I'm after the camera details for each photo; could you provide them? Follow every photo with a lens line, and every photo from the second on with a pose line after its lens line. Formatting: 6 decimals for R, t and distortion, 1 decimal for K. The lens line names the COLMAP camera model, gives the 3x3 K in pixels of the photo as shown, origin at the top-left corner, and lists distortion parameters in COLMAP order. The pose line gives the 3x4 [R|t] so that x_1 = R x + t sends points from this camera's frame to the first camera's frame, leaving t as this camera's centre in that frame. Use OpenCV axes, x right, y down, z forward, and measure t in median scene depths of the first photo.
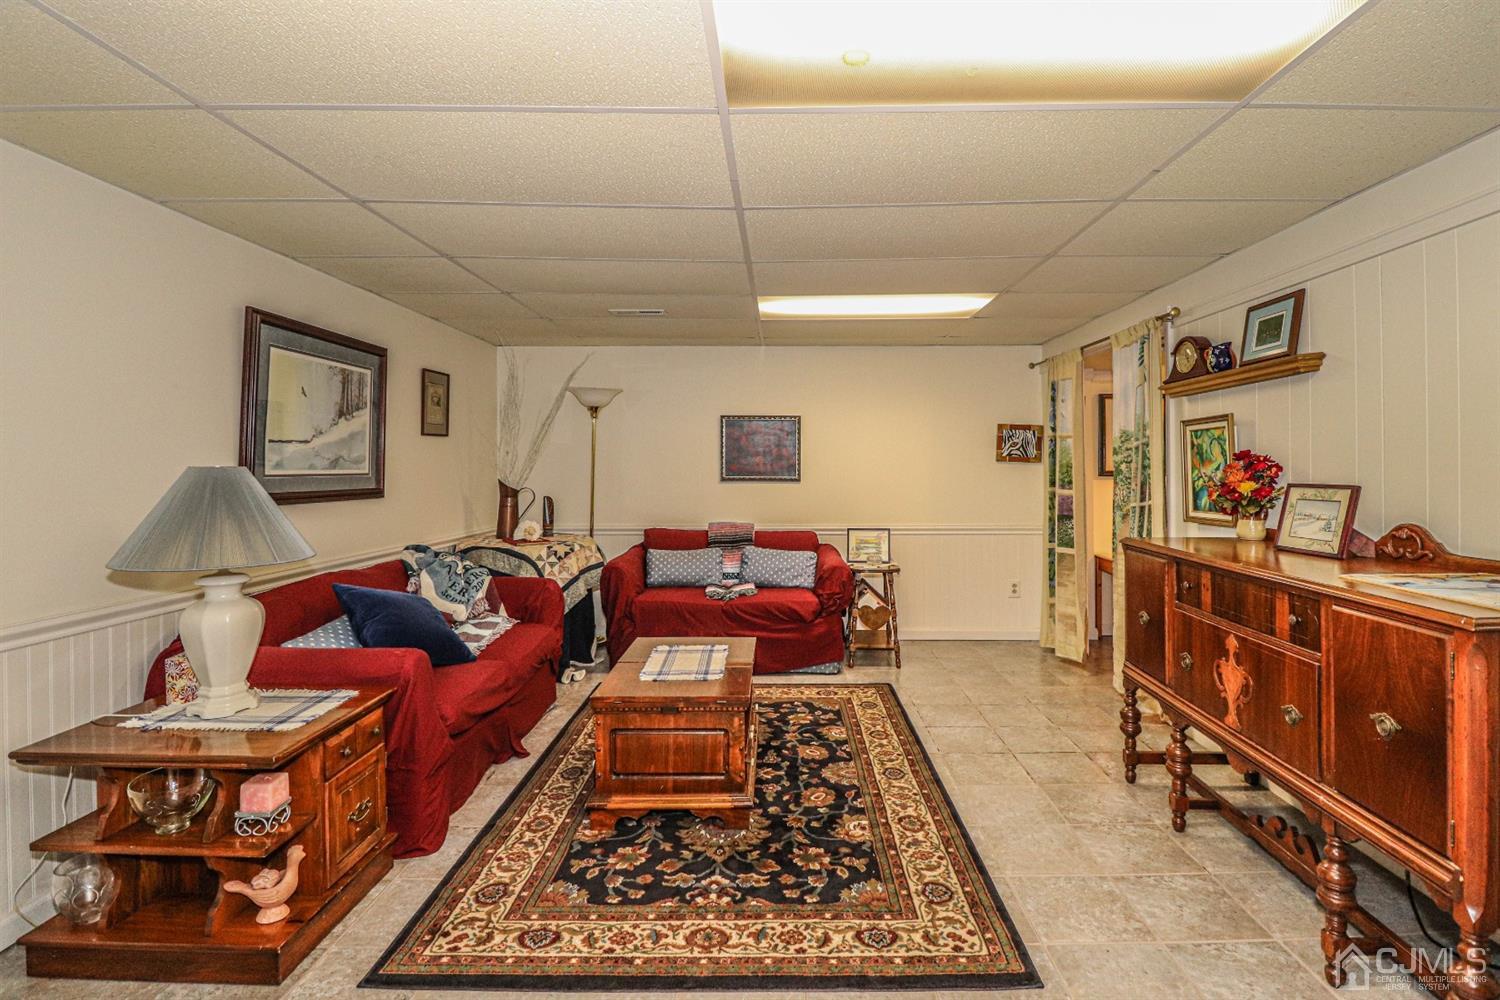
lens RADIAL K [[695.2, 0, 778.0], [0, 695.2, 468.4], [0, 0, 1]] dist [-0.002880, -0.000204]
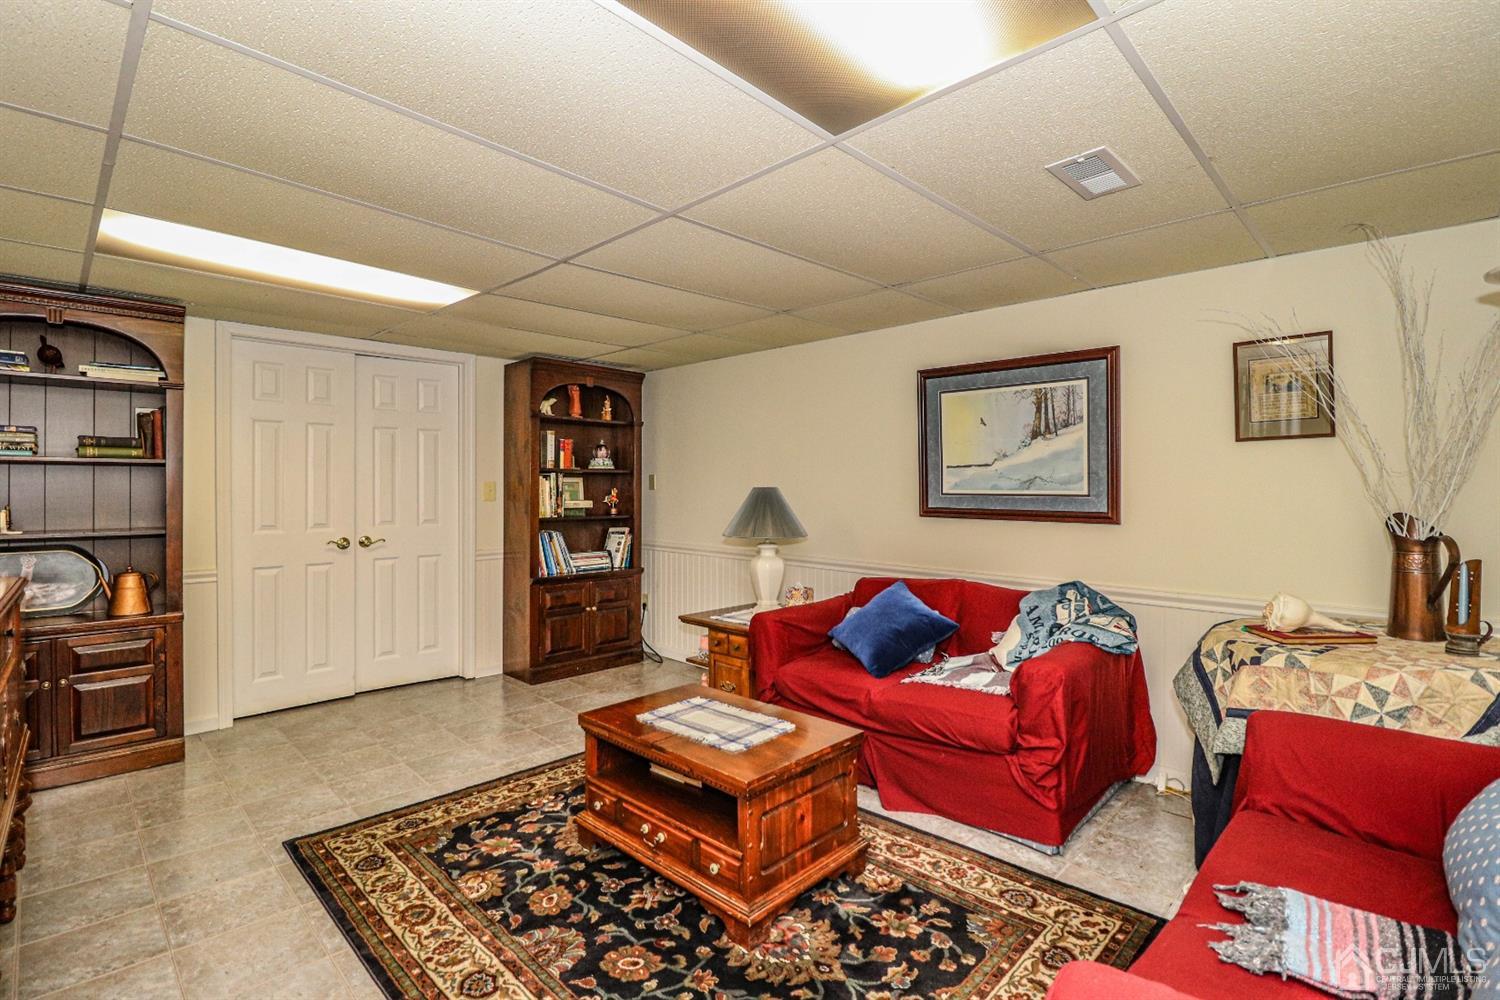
lens RADIAL K [[704.4, 0, 749.7], [0, 704.4, 487.8], [0, 0, 1]] dist [-0.001623, -0.006943]
pose [[-0.689480, 0.009084, -0.724248, 0.473820], [0.002346, 0.999944, 0.010308, -0.015780], [0.724301, 0.005408, -0.689463, 1.686843]]
